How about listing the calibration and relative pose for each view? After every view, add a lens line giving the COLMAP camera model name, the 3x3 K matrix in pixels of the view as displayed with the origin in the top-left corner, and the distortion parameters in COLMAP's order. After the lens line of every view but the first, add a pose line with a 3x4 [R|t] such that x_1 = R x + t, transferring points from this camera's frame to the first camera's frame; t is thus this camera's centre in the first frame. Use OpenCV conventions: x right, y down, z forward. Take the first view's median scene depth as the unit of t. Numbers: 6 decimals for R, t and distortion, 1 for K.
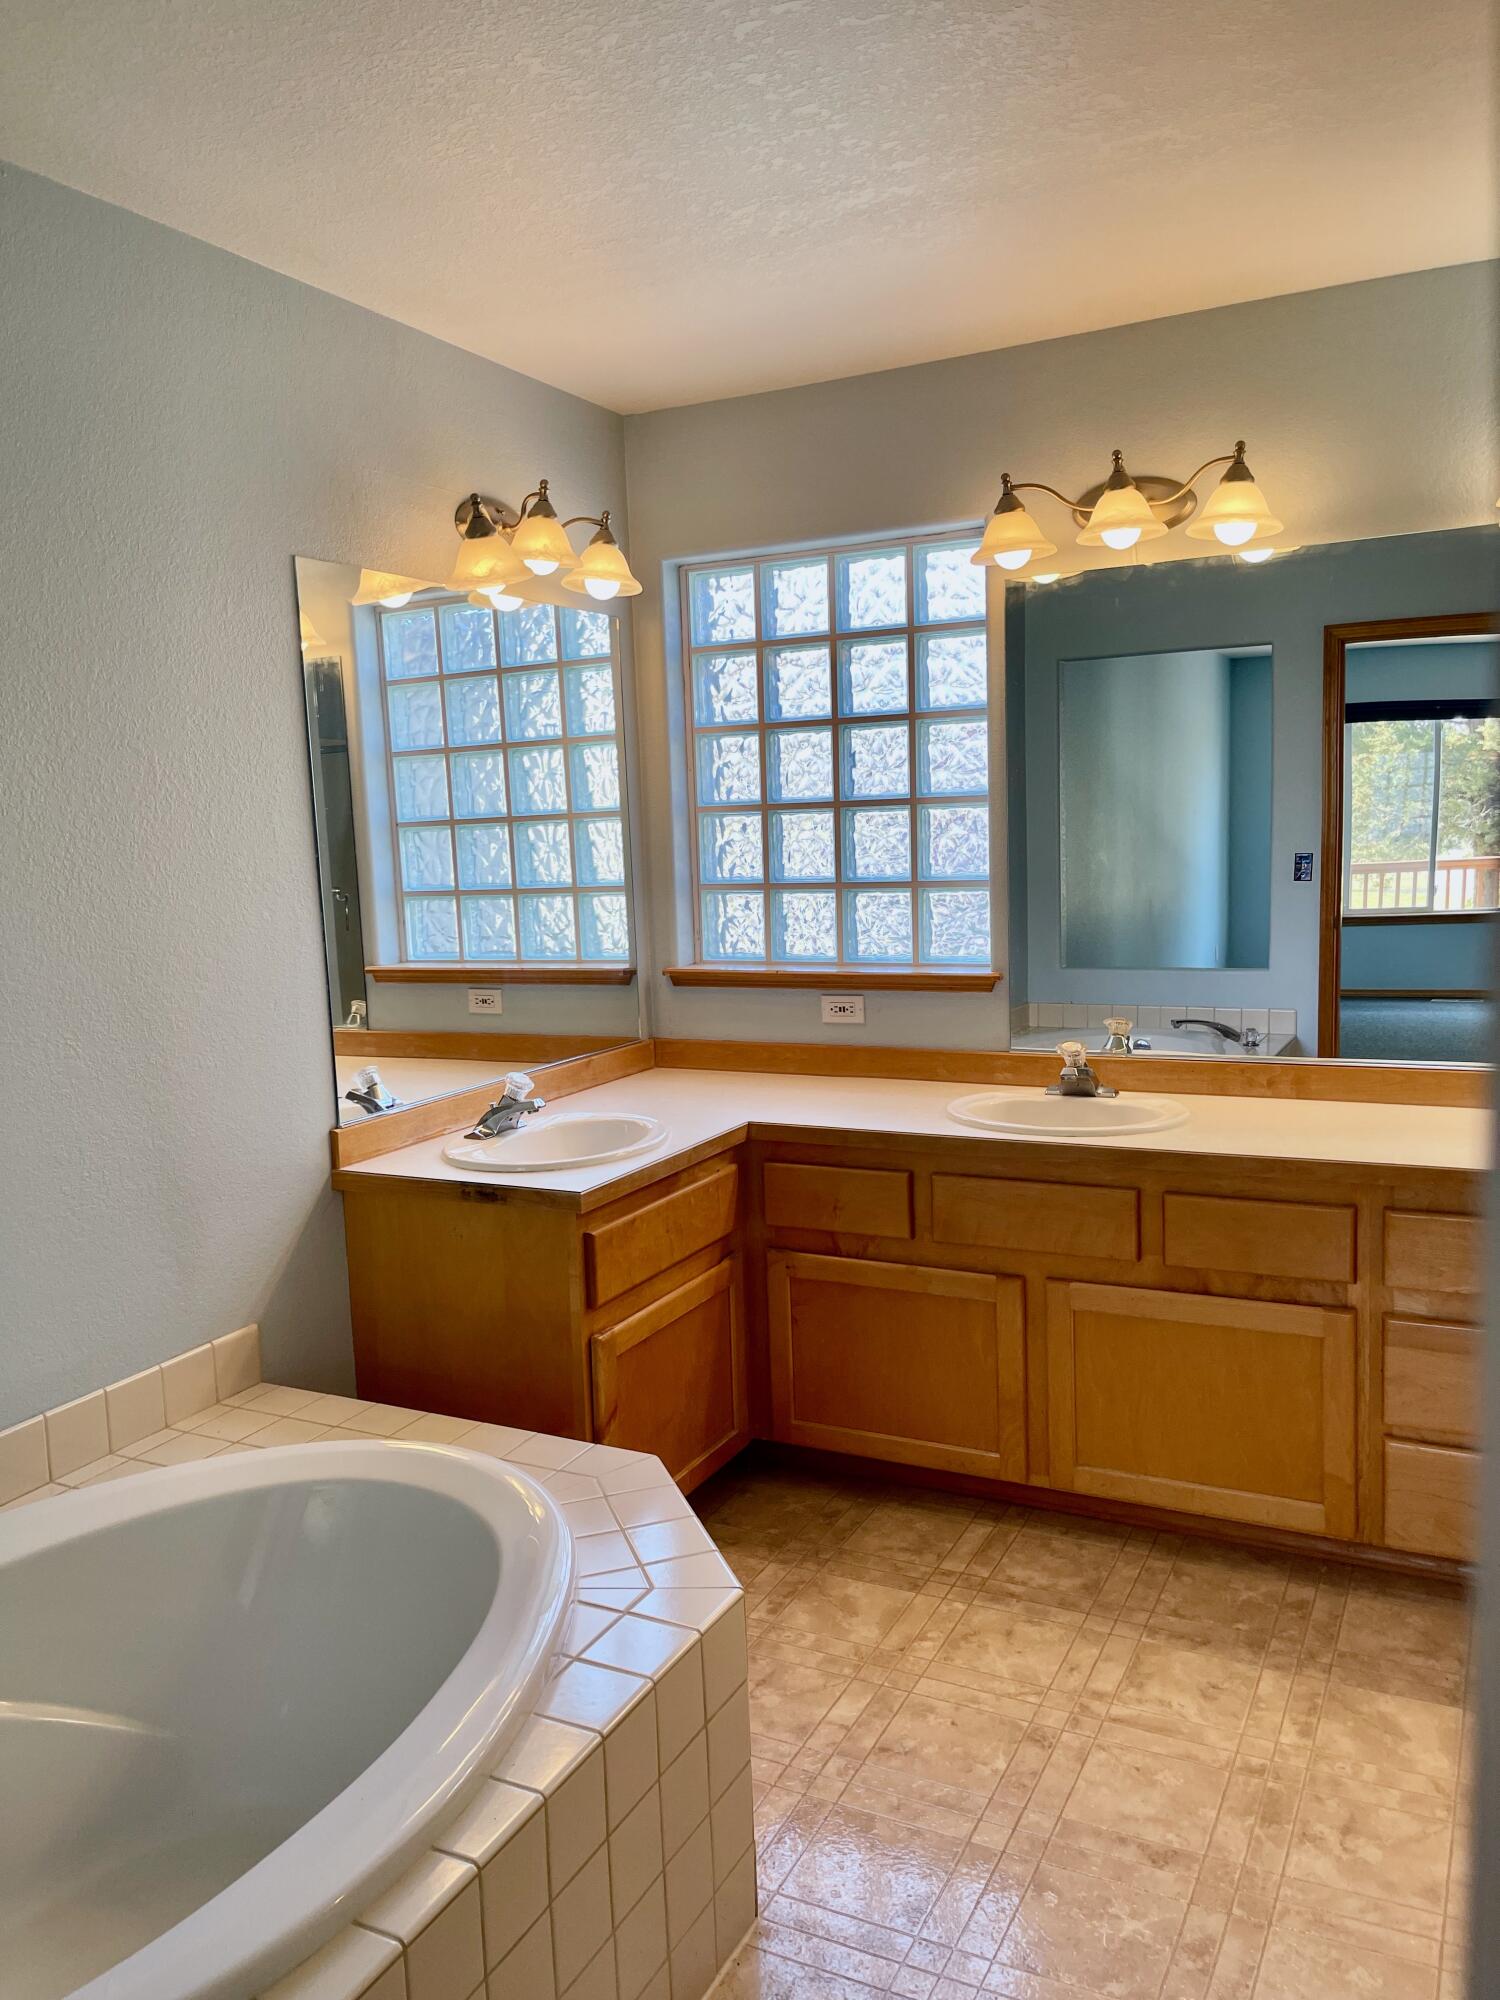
lens RADIAL K [[1493.7, 0, 748.4], [0, 1493.7, 990.5], [0, 0, 1]] dist [0.019499, -0.018879]
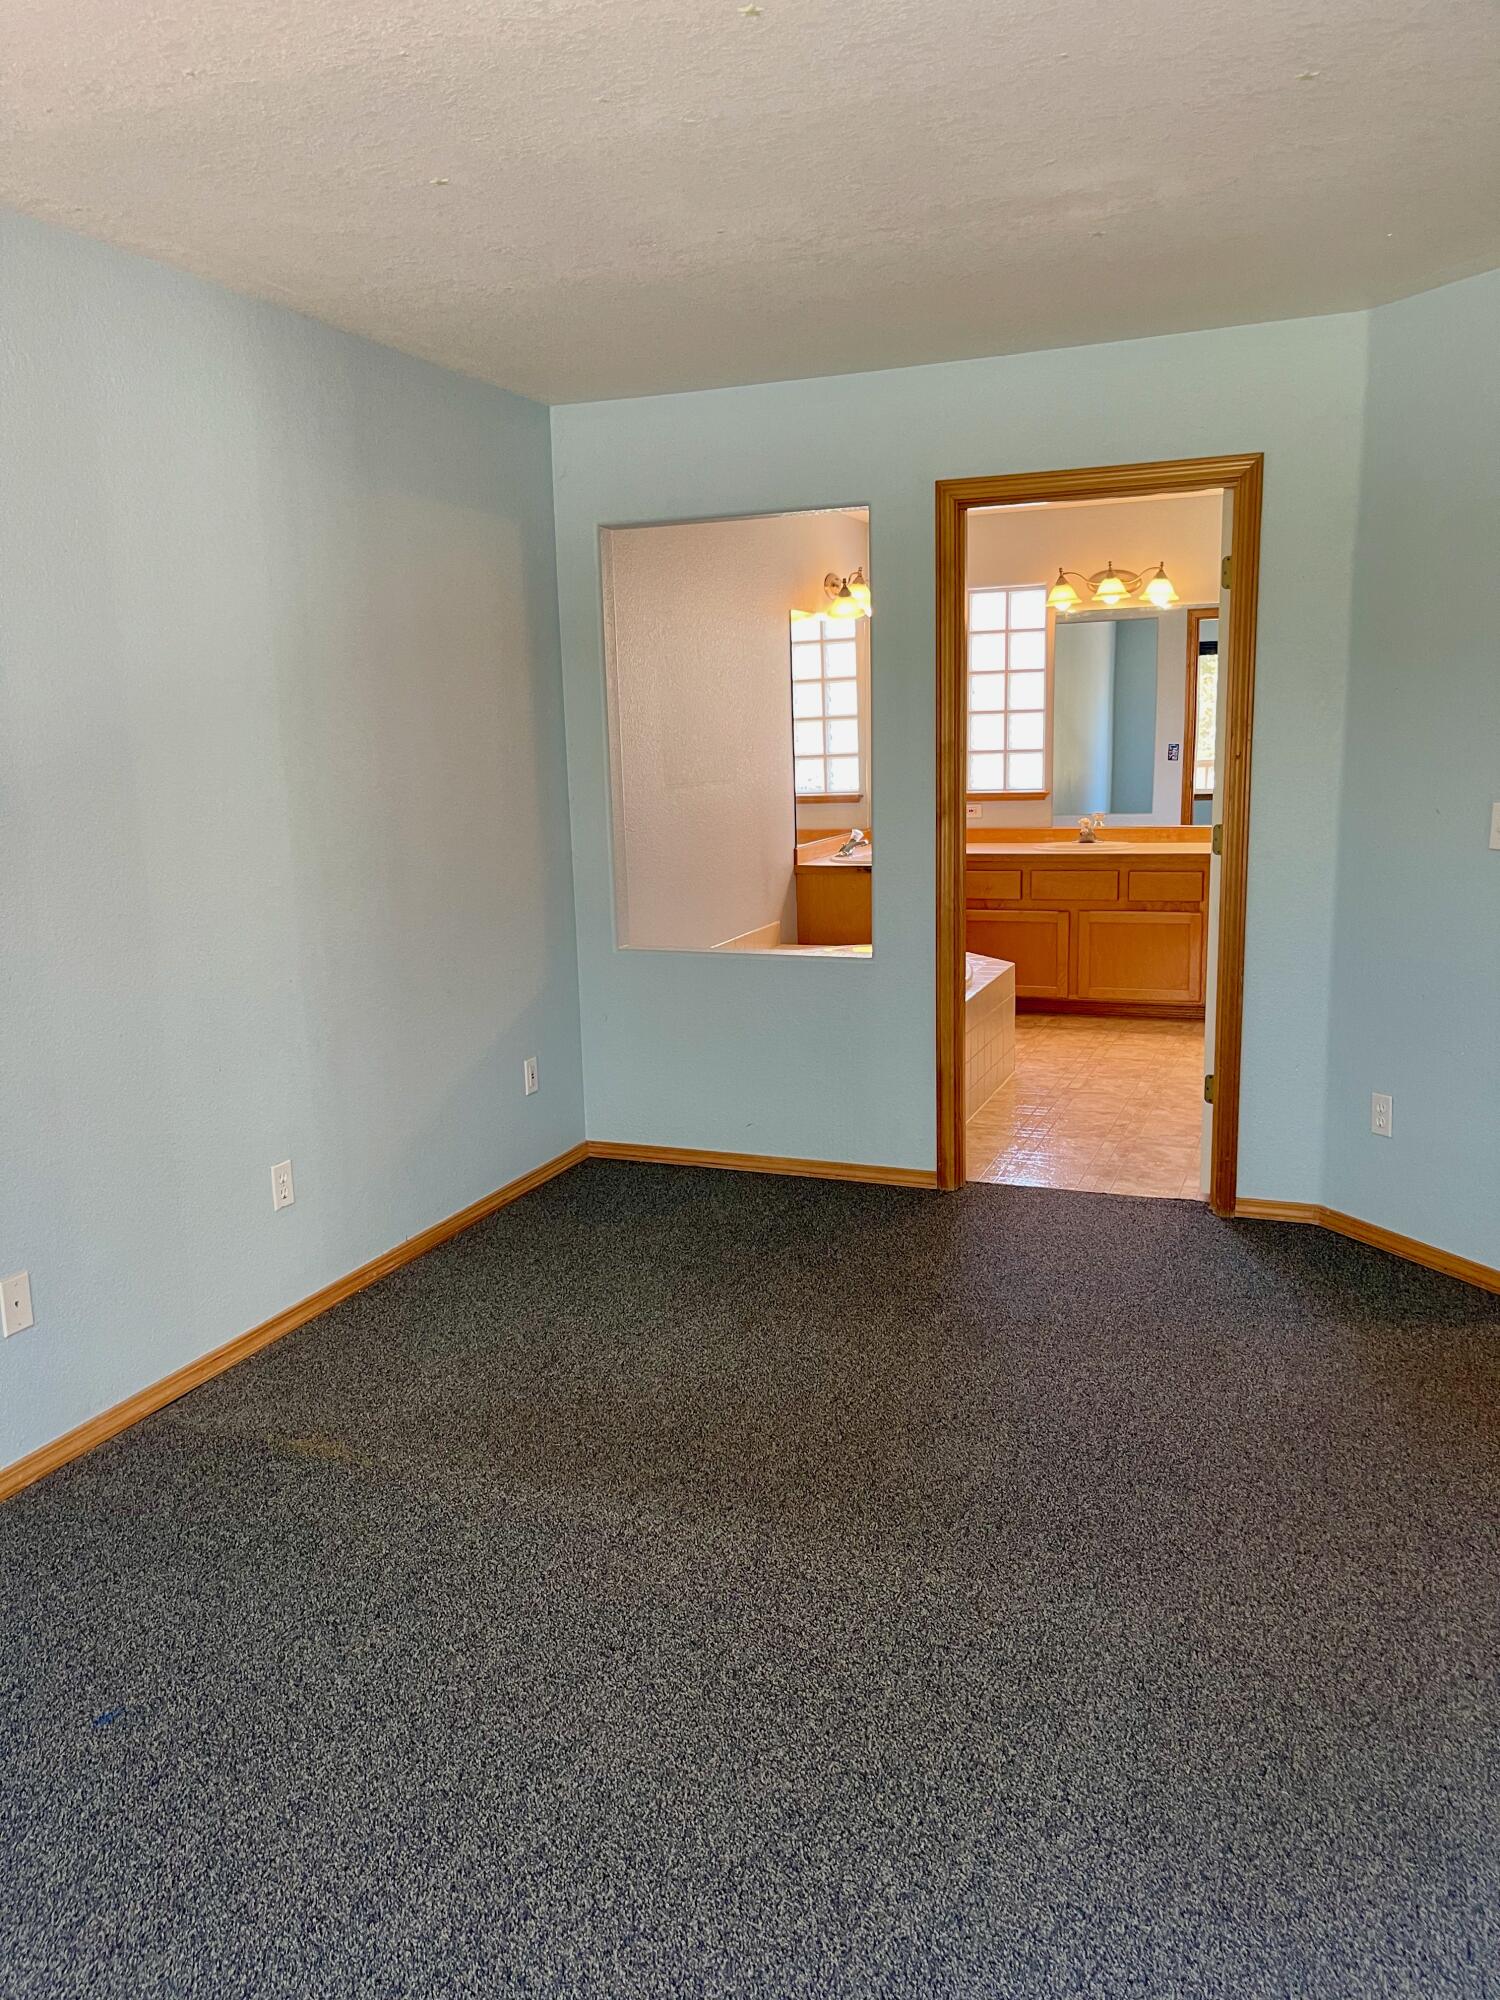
lens RADIAL K [[1493.7, 0, 750.0], [0, 1493.7, 1009.0], [0, 0, 1]] dist [0.019499, -0.018879]
pose [[0.995583, -0.010371, 0.093310, -0.526347], [0.003297, 0.997129, 0.075655, 0.154448], [-0.093827, -0.075013, 0.992759, -1.289471]]
